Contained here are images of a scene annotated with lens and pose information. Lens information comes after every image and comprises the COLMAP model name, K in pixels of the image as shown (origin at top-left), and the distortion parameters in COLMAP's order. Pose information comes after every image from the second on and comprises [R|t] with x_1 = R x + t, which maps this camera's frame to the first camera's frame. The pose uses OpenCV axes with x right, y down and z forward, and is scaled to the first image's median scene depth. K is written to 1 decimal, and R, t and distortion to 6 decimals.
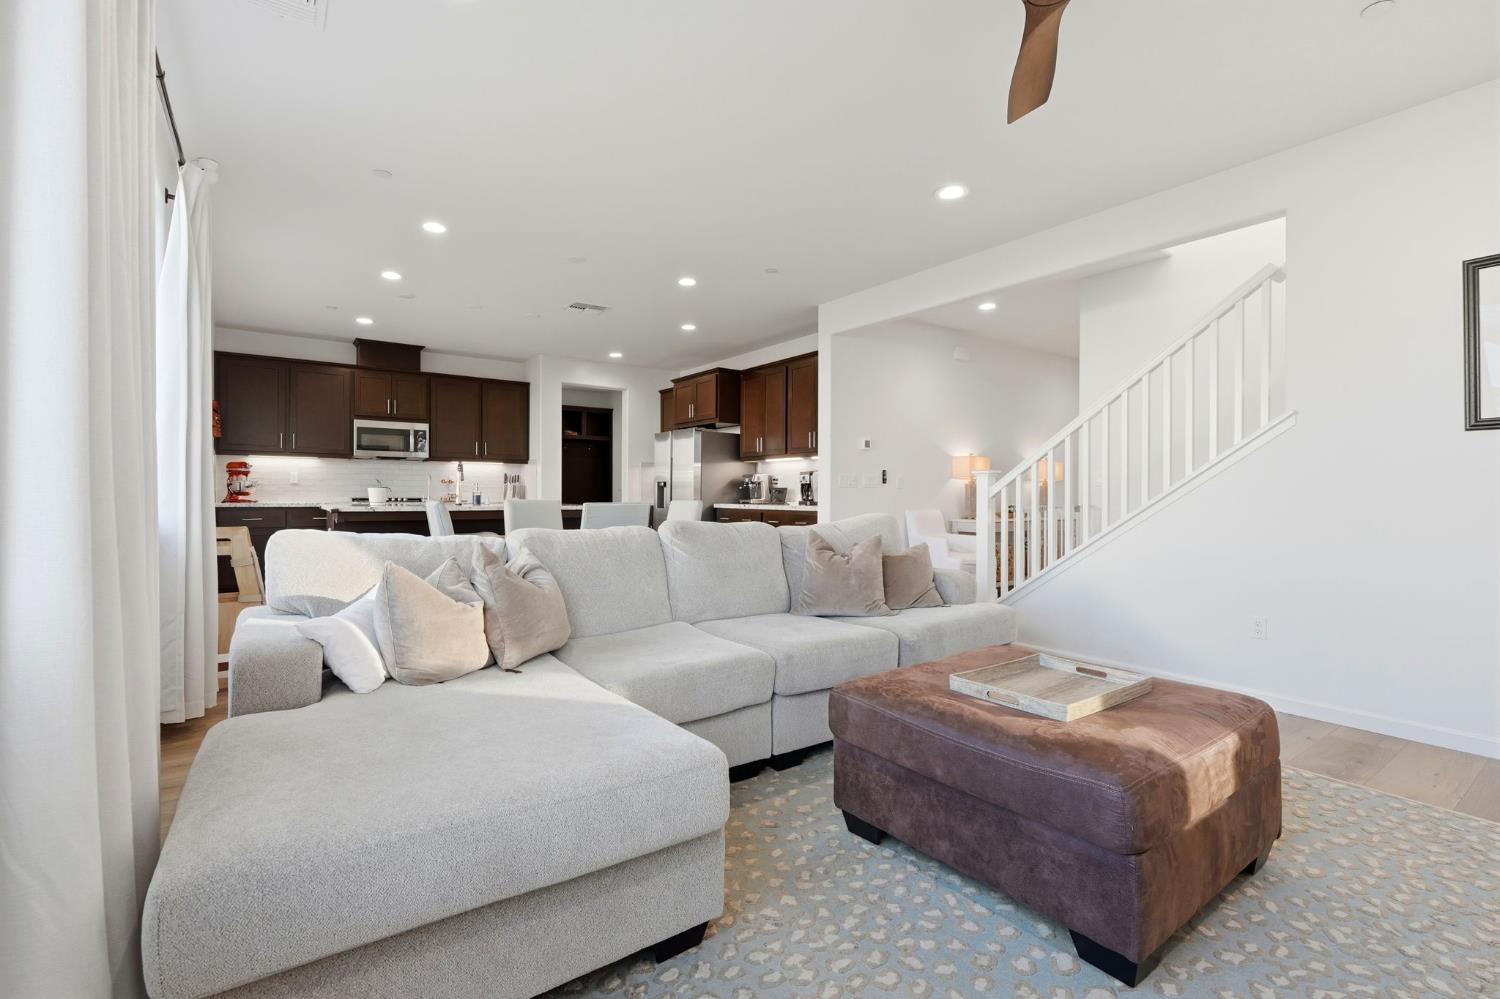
lens RADIAL K [[671.4, 0, 752.2], [0, 671.4, 493.5], [0, 0, 1]] dist [0.000422, -0.000672]
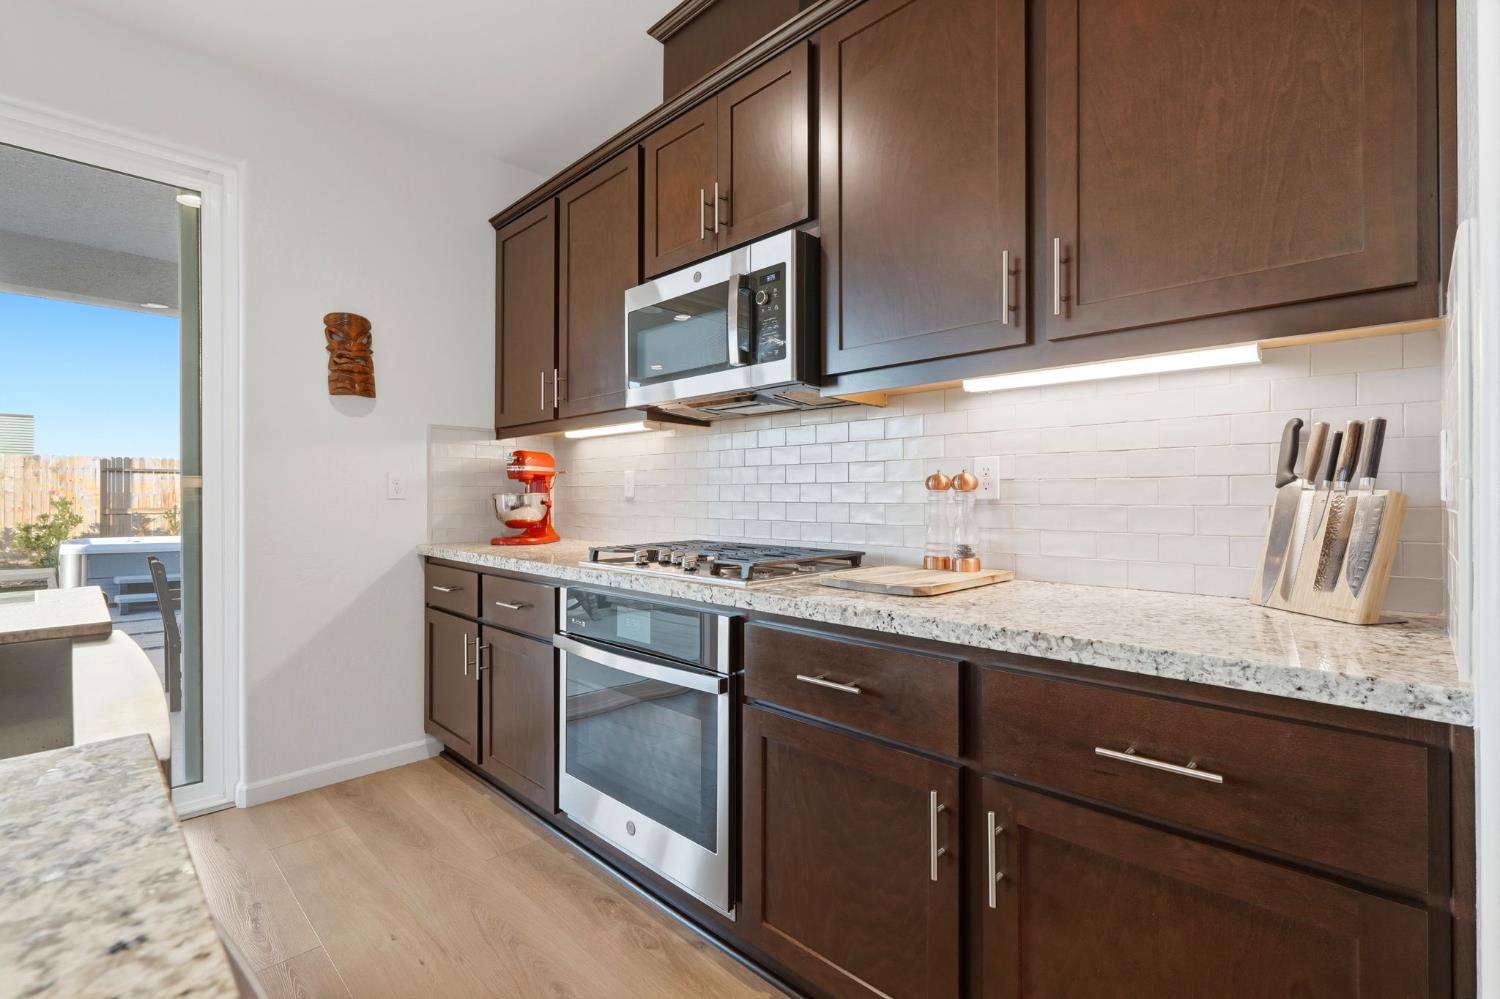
lens RADIAL K [[671.4, 0, 751.0], [0, 671.4, 487.6], [0, 0, 1]] dist [0.000422, -0.000672]
pose [[0.167504, -0.015592, -0.985748, -0.268903], [0.004540, 0.999877, -0.015044, -0.014318], [0.985861, -0.001955, 0.167554, 0.968325]]
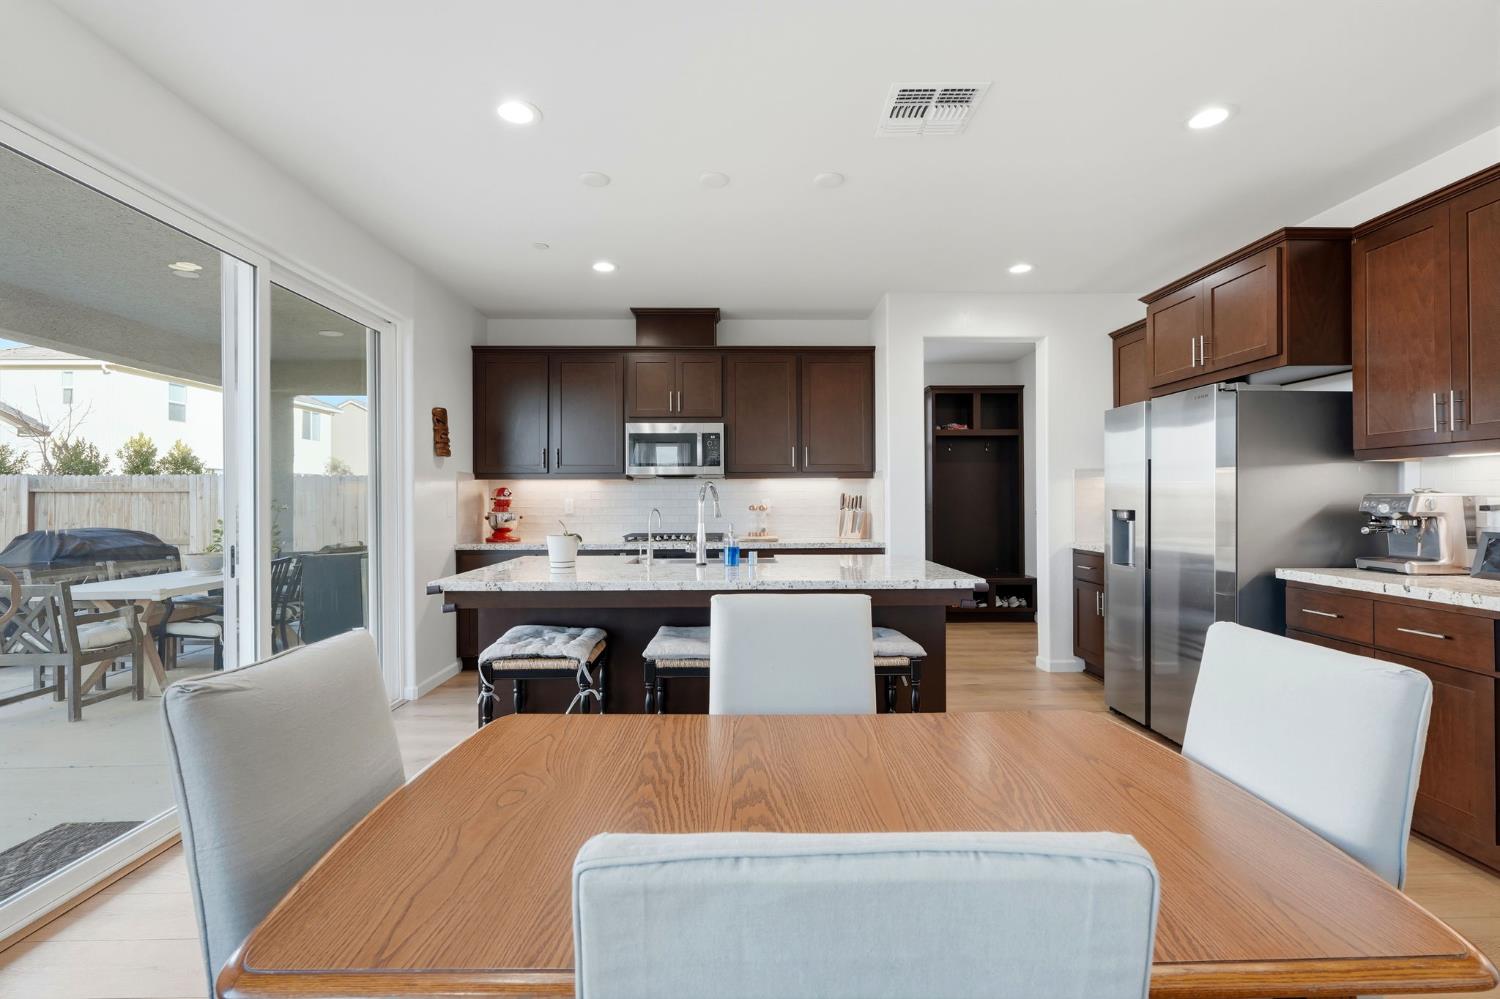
lens RADIAL K [[671.4, 0, 750.3], [0, 671.4, 495.8], [0, 0, 1]] dist [0.000422, -0.000672]
pose [[0.820905, -0.010755, -0.570963, -0.083761], [0.008892, 0.999942, -0.006051, -0.028141], [0.570995, -0.000109, 0.820953, 0.480590]]
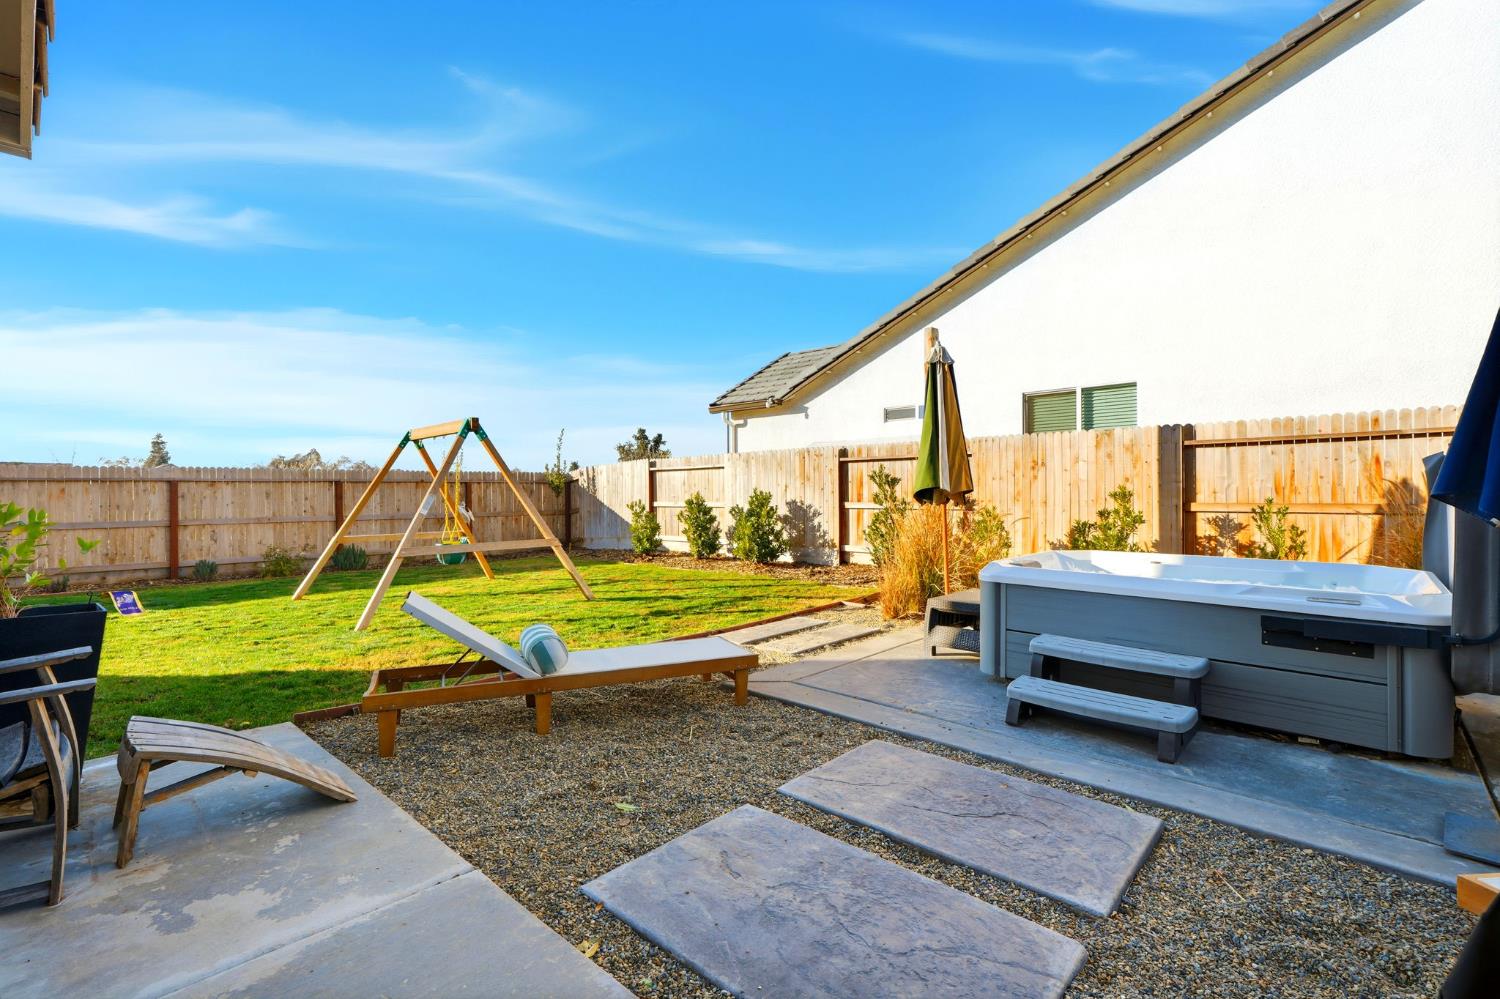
lens RADIAL K [[671.4, 0, 746.1], [0, 671.4, 499.0], [0, 0, 1]] dist [0.000422, -0.000672]
pose [[-0.979909, 0.002316, -0.199431, -1.103700], [0.002631, 0.999996, -0.001319, -0.003309], [0.199427, -0.001817, -0.979911, 0.652426]]
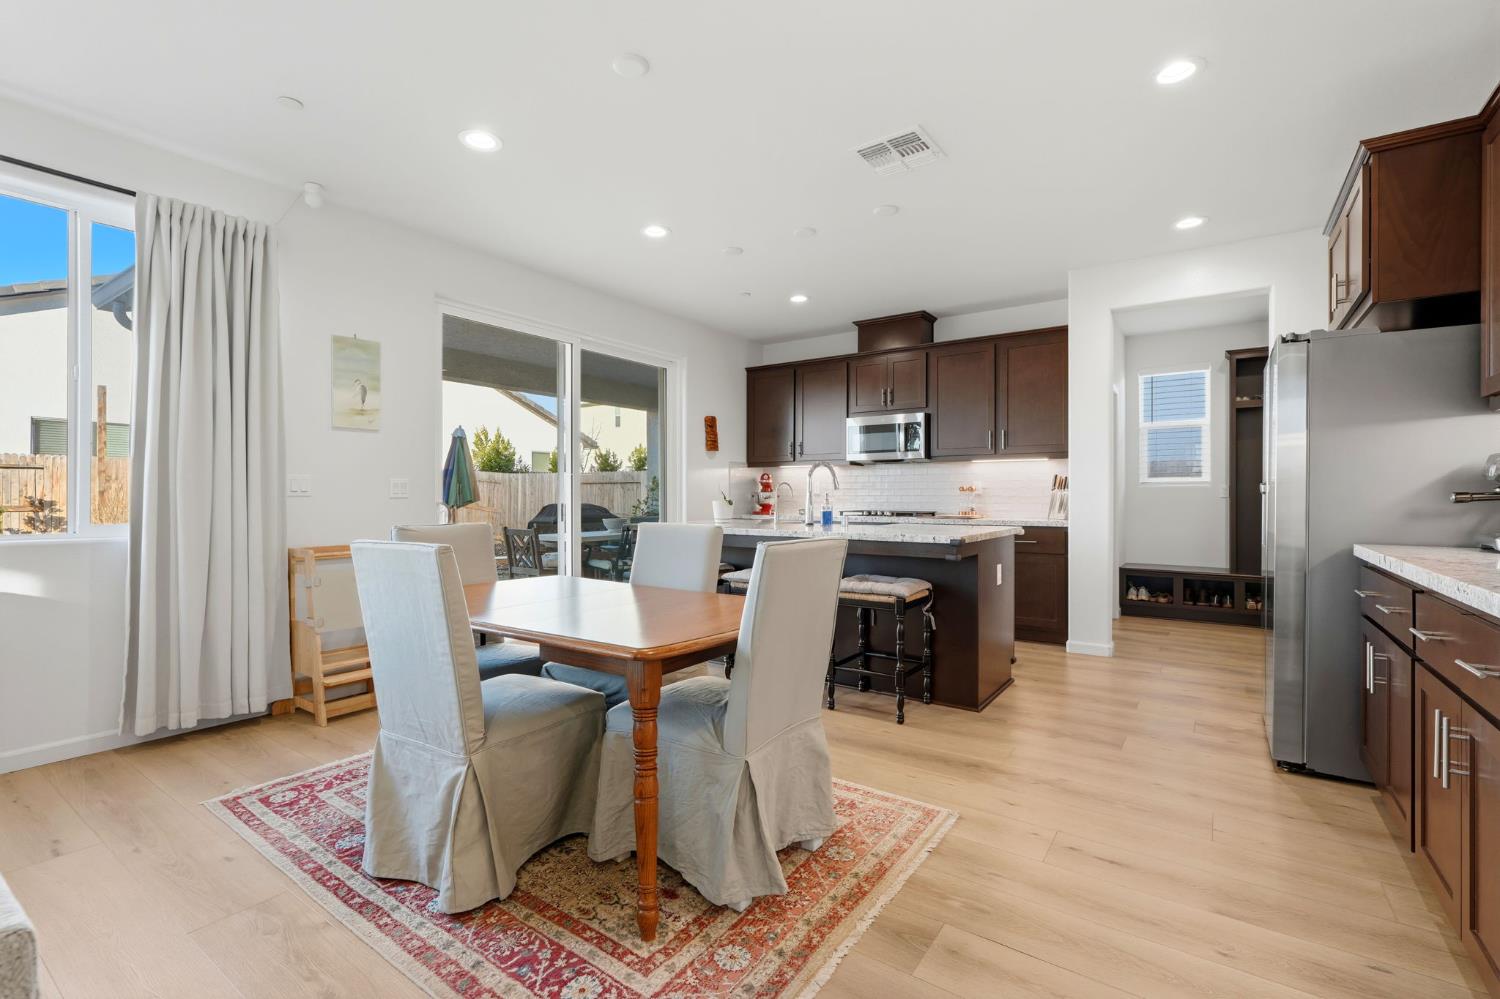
lens RADIAL K [[671.4, 0, 749.4], [0, 671.4, 495.8], [0, 0, 1]] dist [0.000422, -0.000672]
pose [[0.325634, -0.004522, -0.945485, 0.163714], [0.002496, 0.999989, -0.003923, -0.008888], [0.945492, -0.001082, 0.325642, 0.585205]]
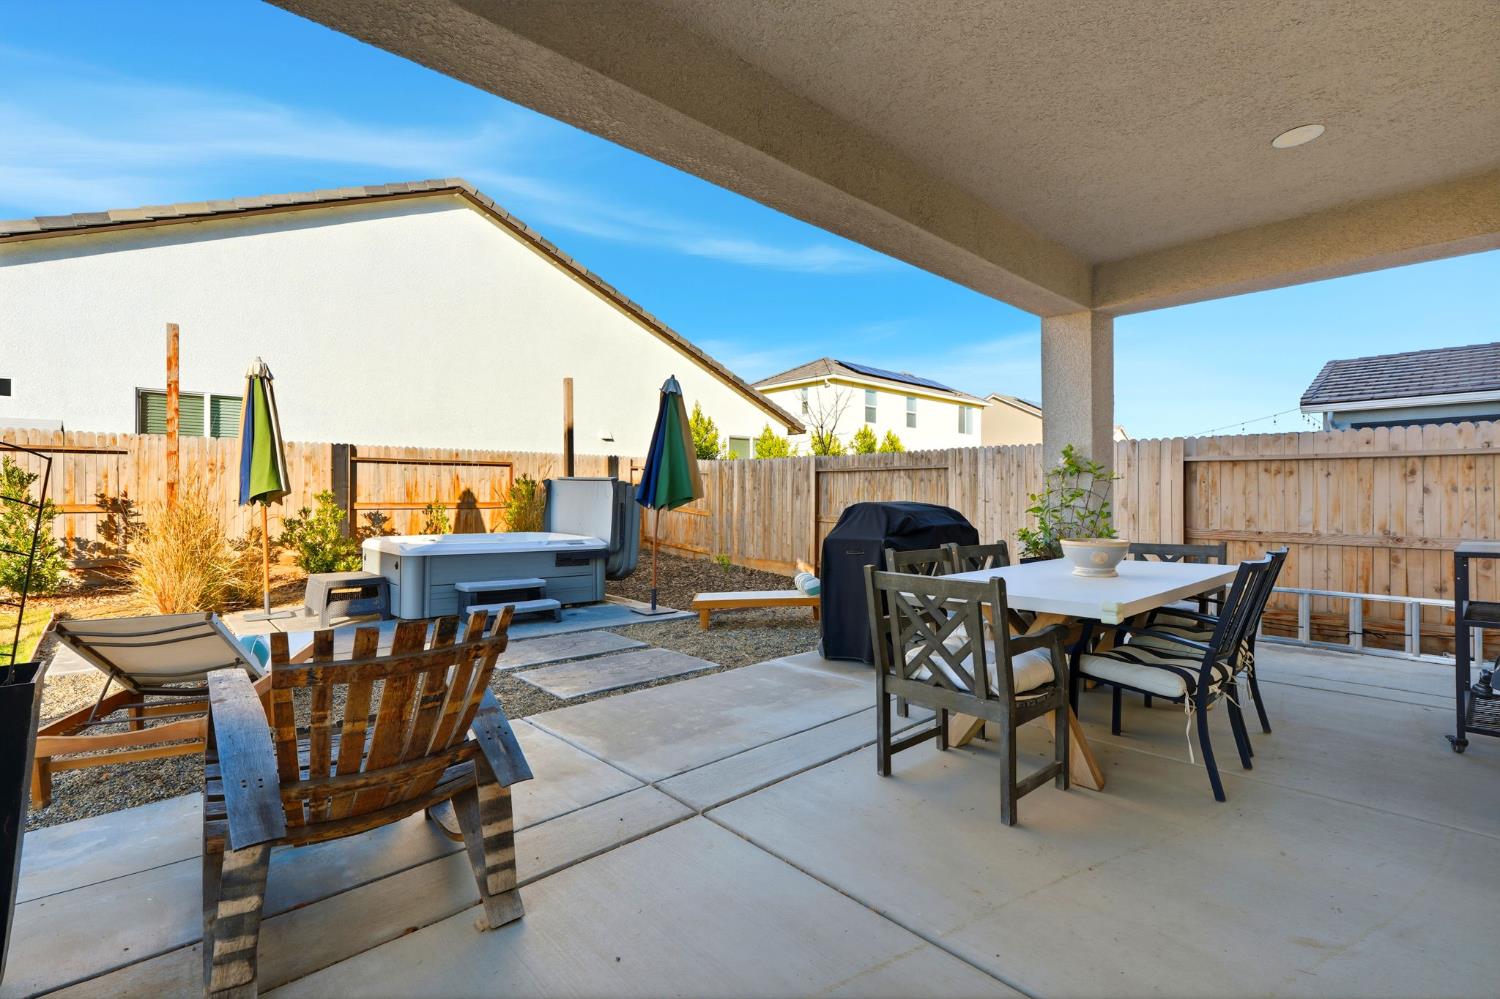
lens RADIAL K [[671.4, 0, 751.6], [0, 671.4, 496.4], [0, 0, 1]] dist [0.000422, -0.000672]
pose [[0.114259, -0.003394, -0.993445, -0.555139], [0.002486, 0.999992, -0.003130, -0.003701], [0.993448, -0.002112, 0.114266, 0.461062]]
